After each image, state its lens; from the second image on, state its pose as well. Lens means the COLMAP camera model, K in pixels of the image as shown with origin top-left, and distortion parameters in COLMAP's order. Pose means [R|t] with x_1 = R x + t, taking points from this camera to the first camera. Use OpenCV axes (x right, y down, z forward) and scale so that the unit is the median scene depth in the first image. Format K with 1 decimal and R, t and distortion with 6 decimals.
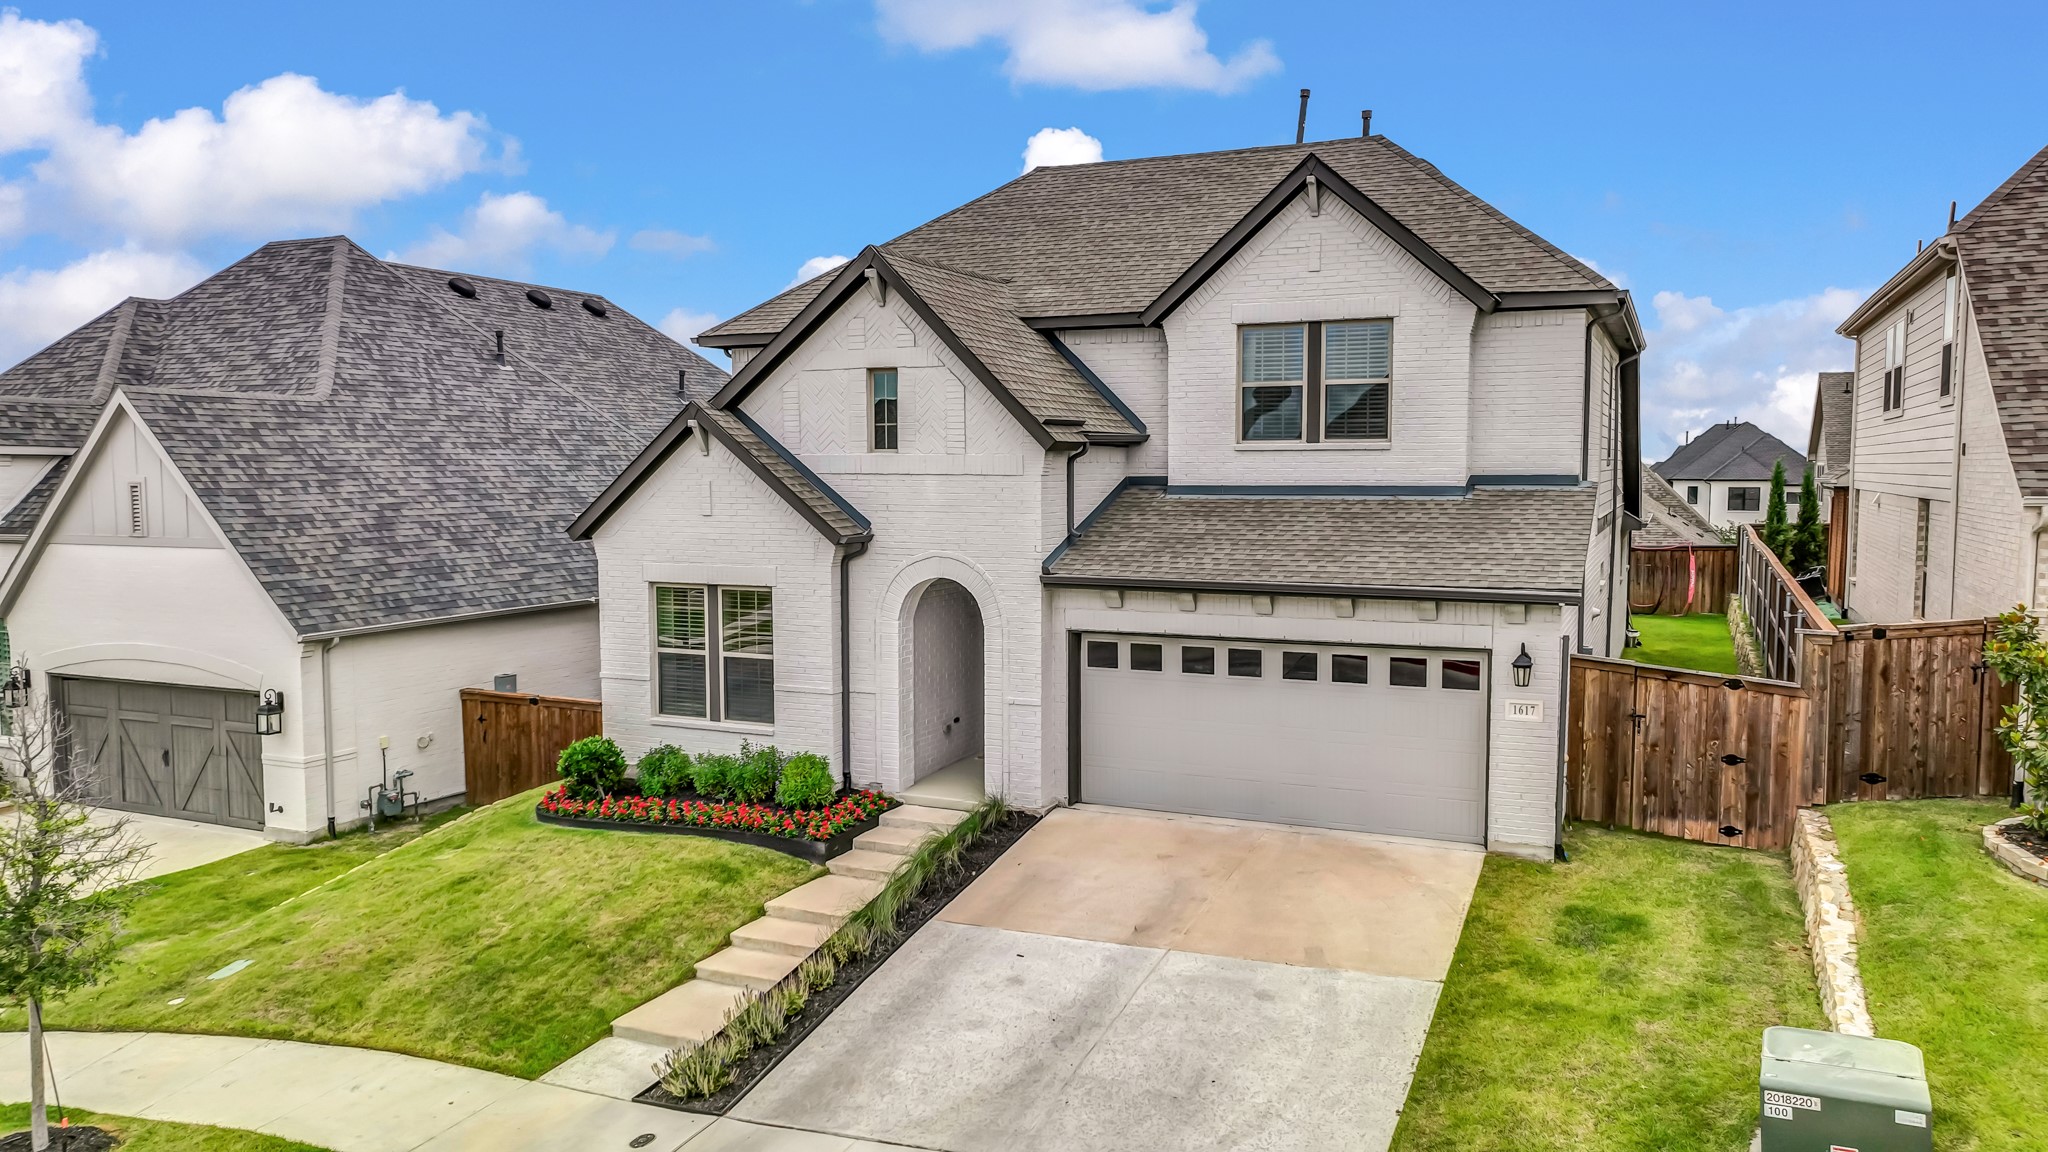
lens RADIAL K [[1440.1, 0, 1024.0], [0, 1440.1, 576.0], [0, 0, 1]] dist [-0.003573, 0.019599]
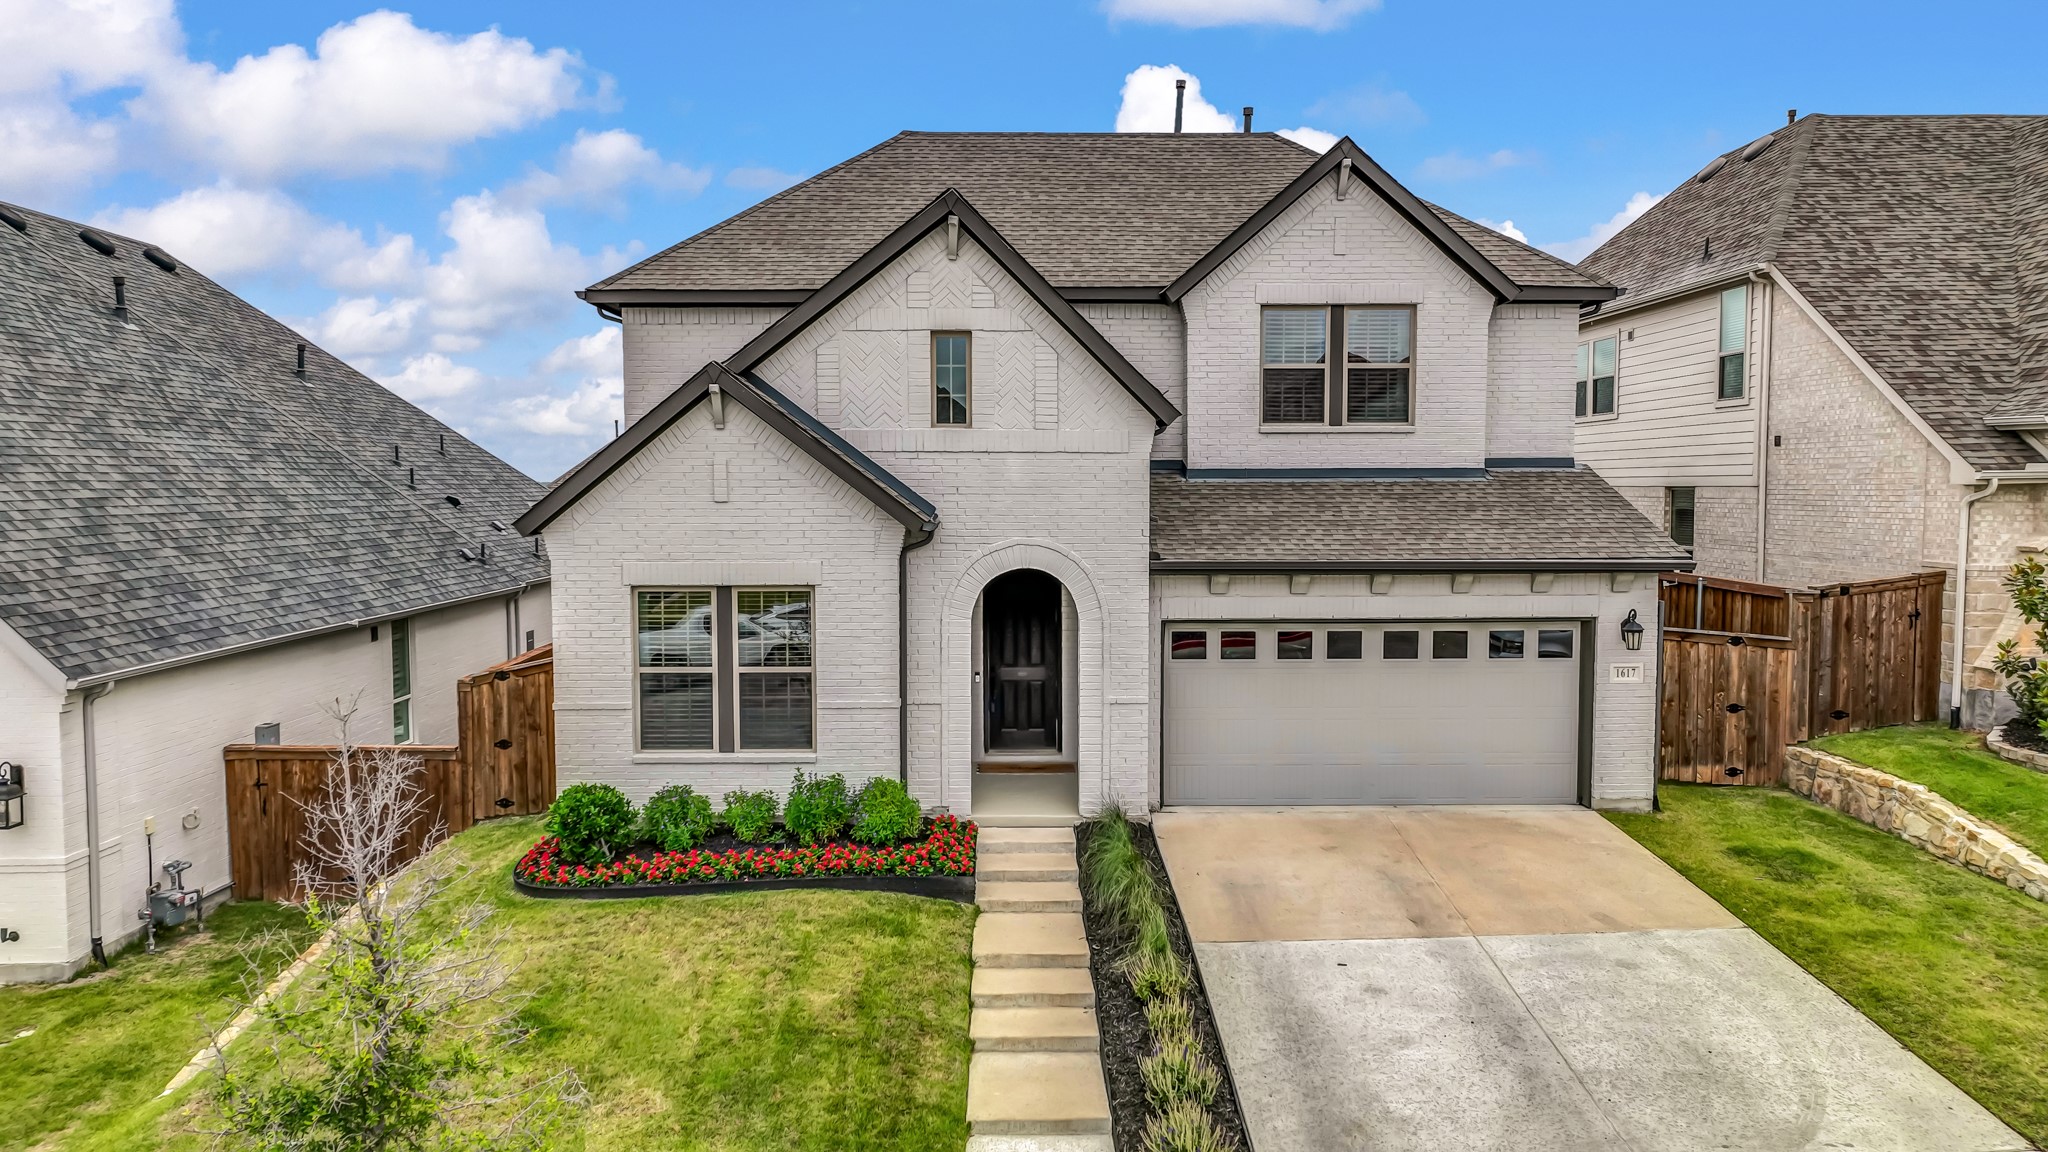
lens RADIAL K [[1440.1, 0, 1024.0], [0, 1440.1, 576.0], [0, 0, 1]] dist [-0.003573, 0.019599]
pose [[0.903245, -0.026818, 0.428287, -0.441618], [0.032905, 0.999435, -0.006814, 0.012158], [-0.427863, 0.020247, 0.903617, 0.194745]]
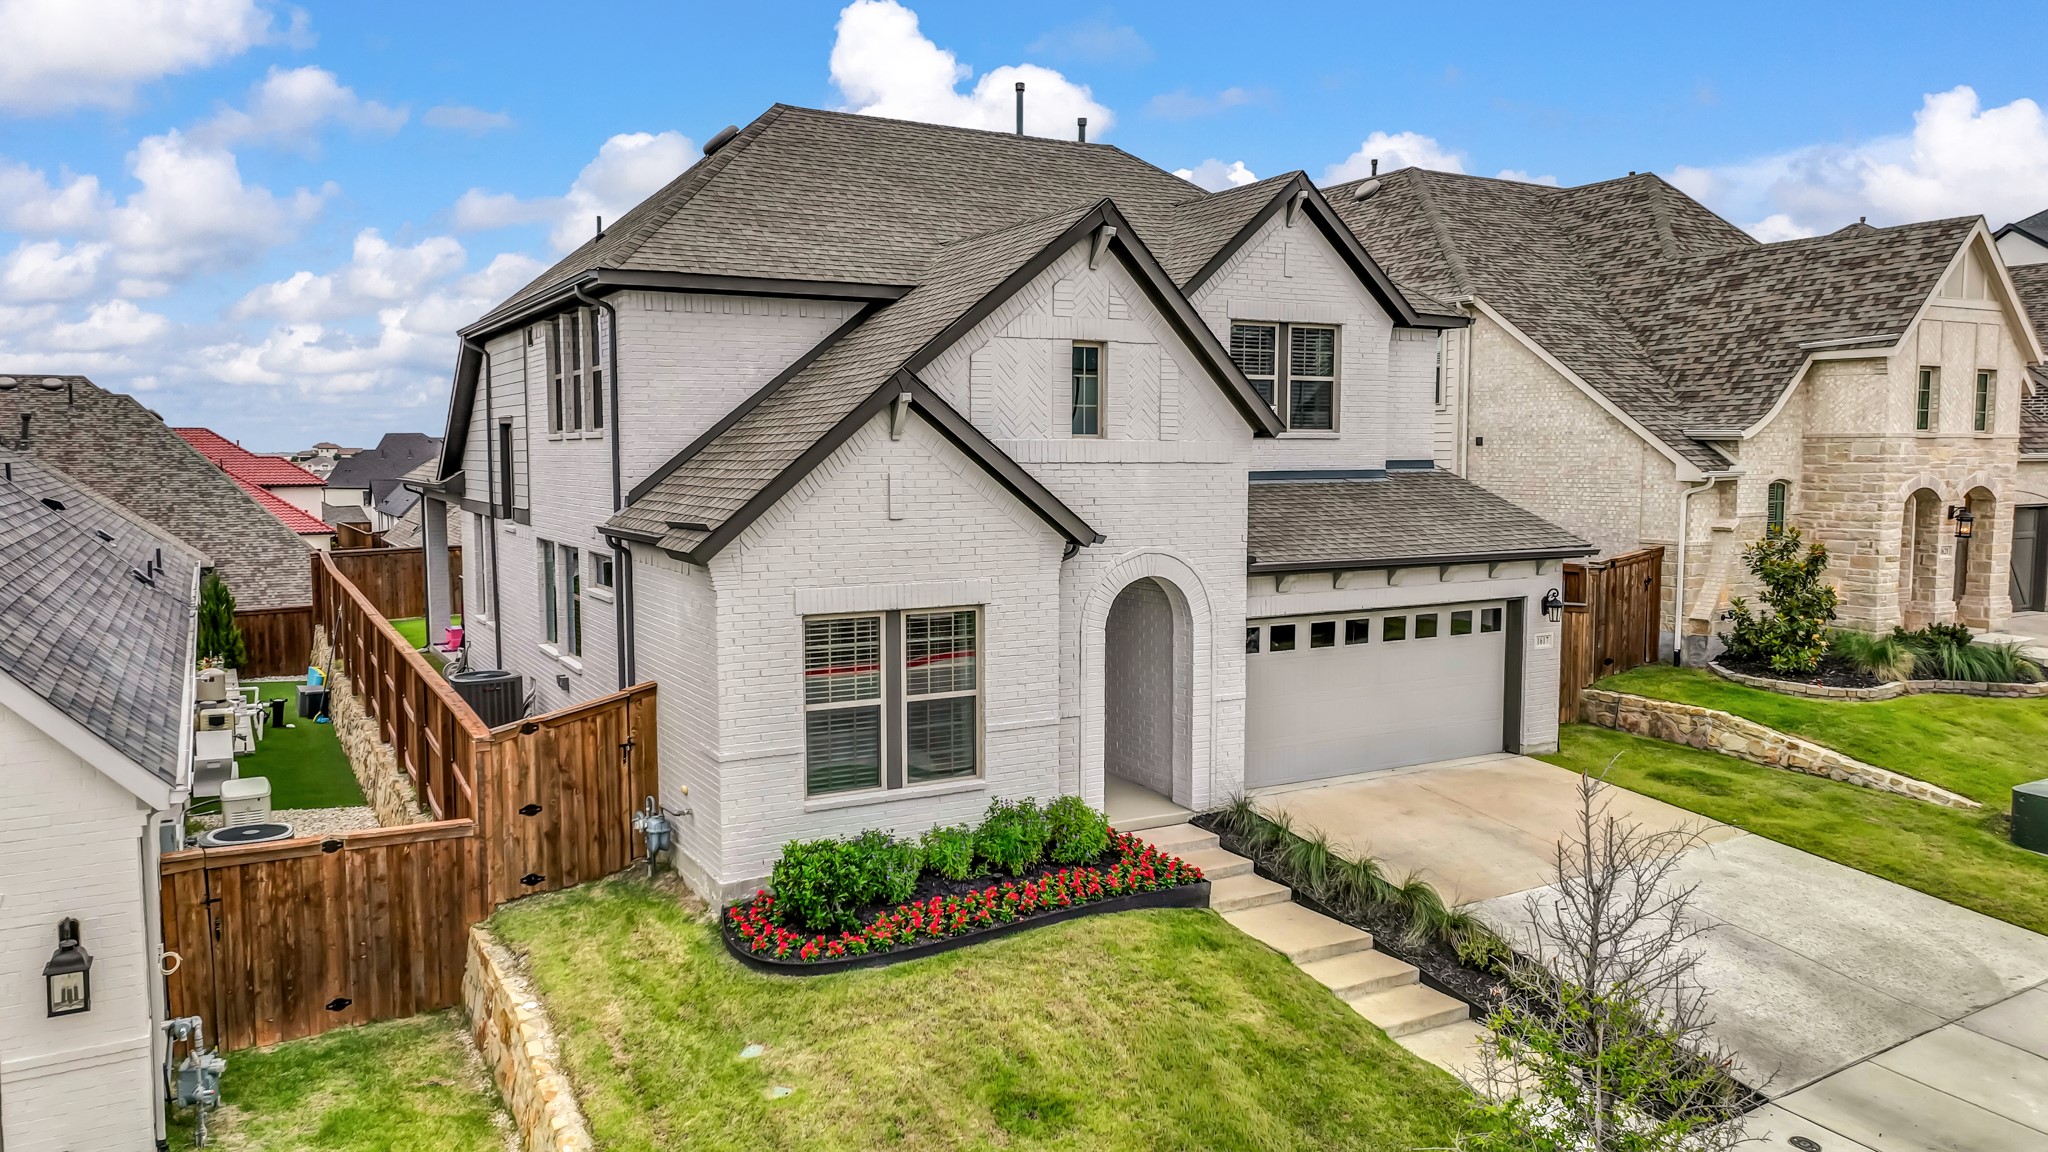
lens RADIAL K [[1440.1, 0, 1024.0], [0, 1440.1, 576.0], [0, 0, 1]] dist [-0.003573, 0.019599]
pose [[0.585920, -0.070259, 0.807317, -0.841275], [0.063043, 0.997167, 0.041027, -0.041464], [-0.807913, 0.026858, 0.588690, 0.529282]]
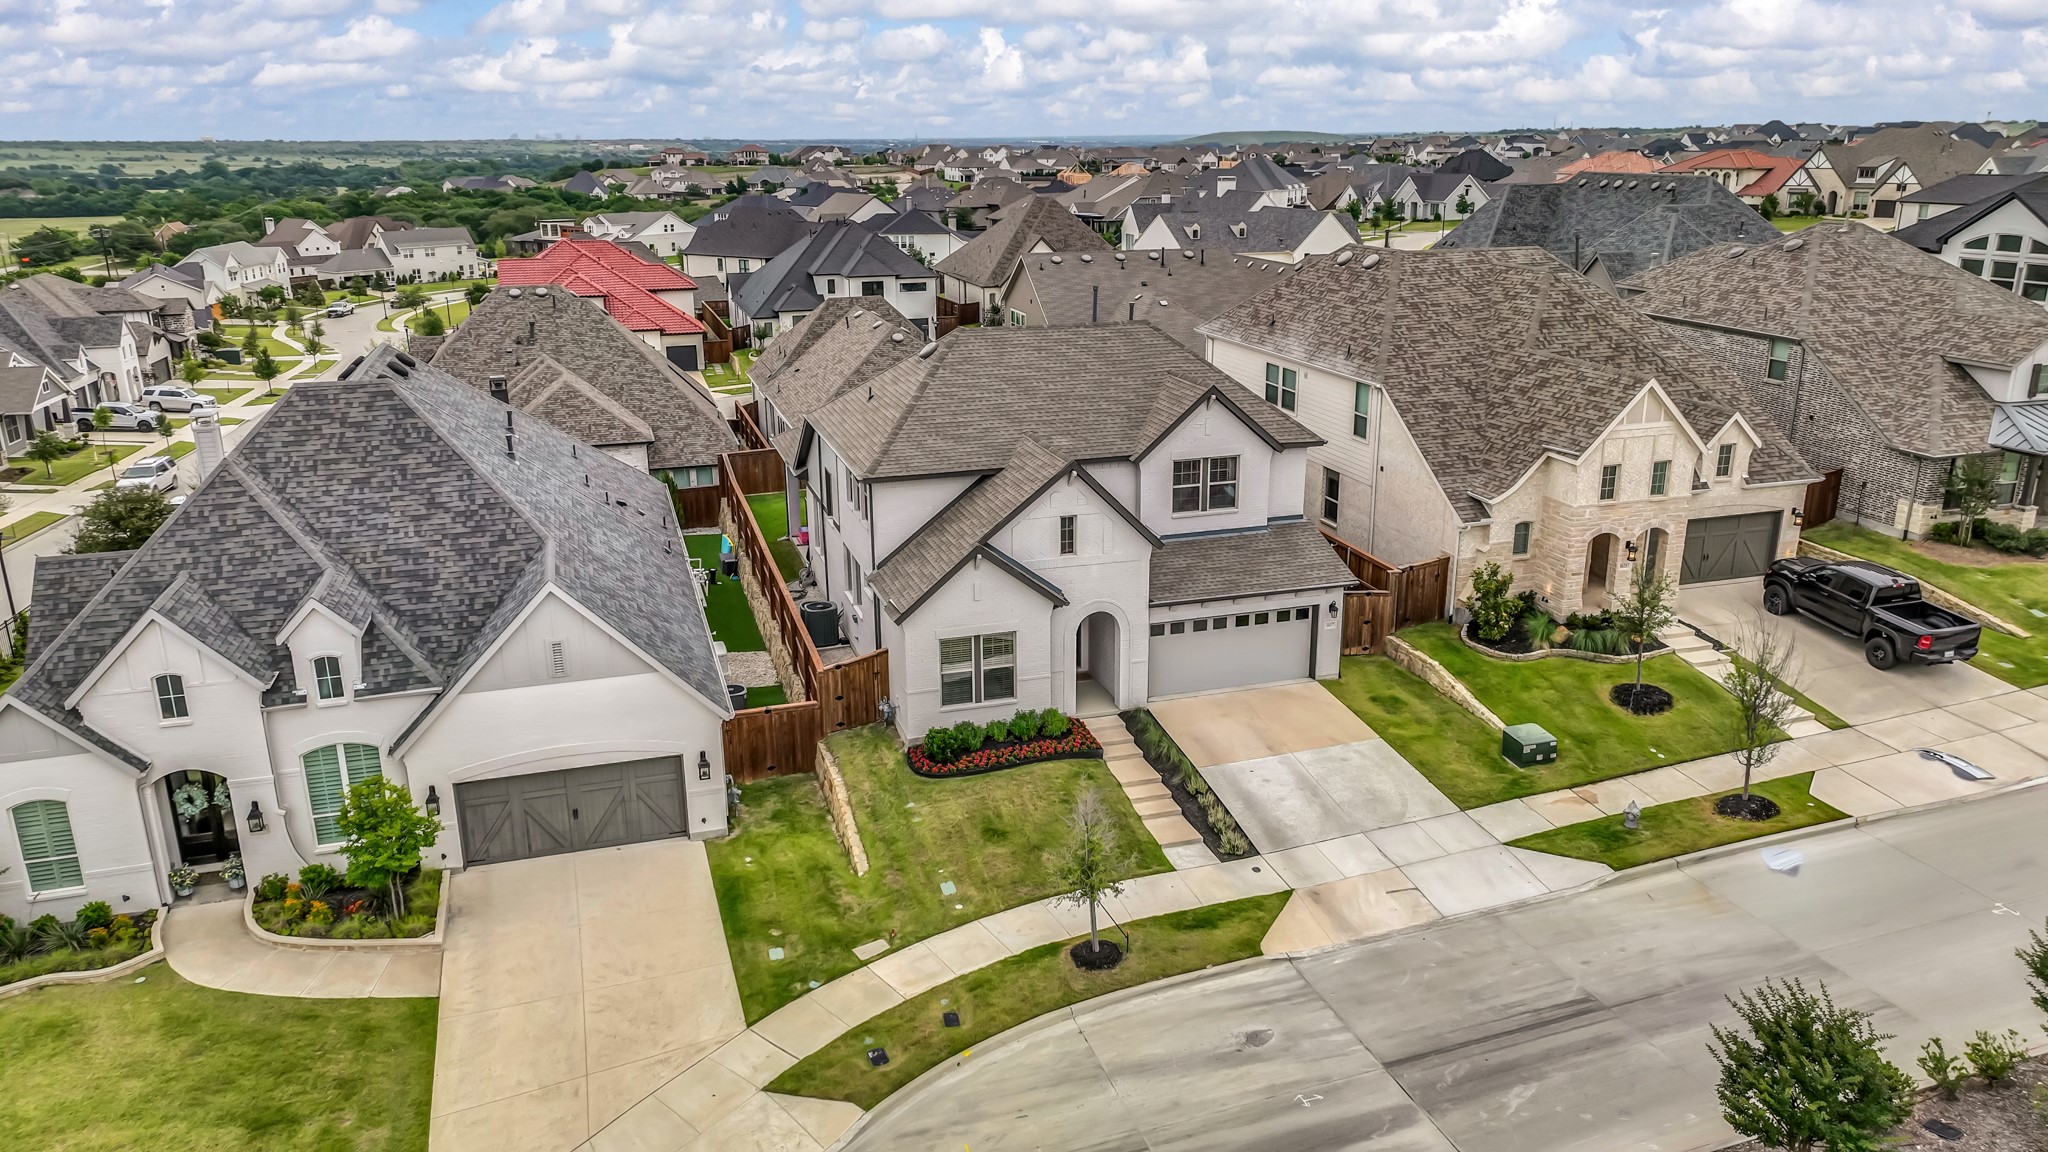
lens RADIAL K [[1440.1, 0, 1024.0], [0, 1440.1, 576.0], [0, 0, 1]] dist [-0.003573, 0.019599]
pose [[0.747224, -0.199868, 0.633806, -1.435731], [0.058147, 0.969709, 0.237241, -0.543921], [-0.662024, -0.140418, 0.736211, -0.439563]]
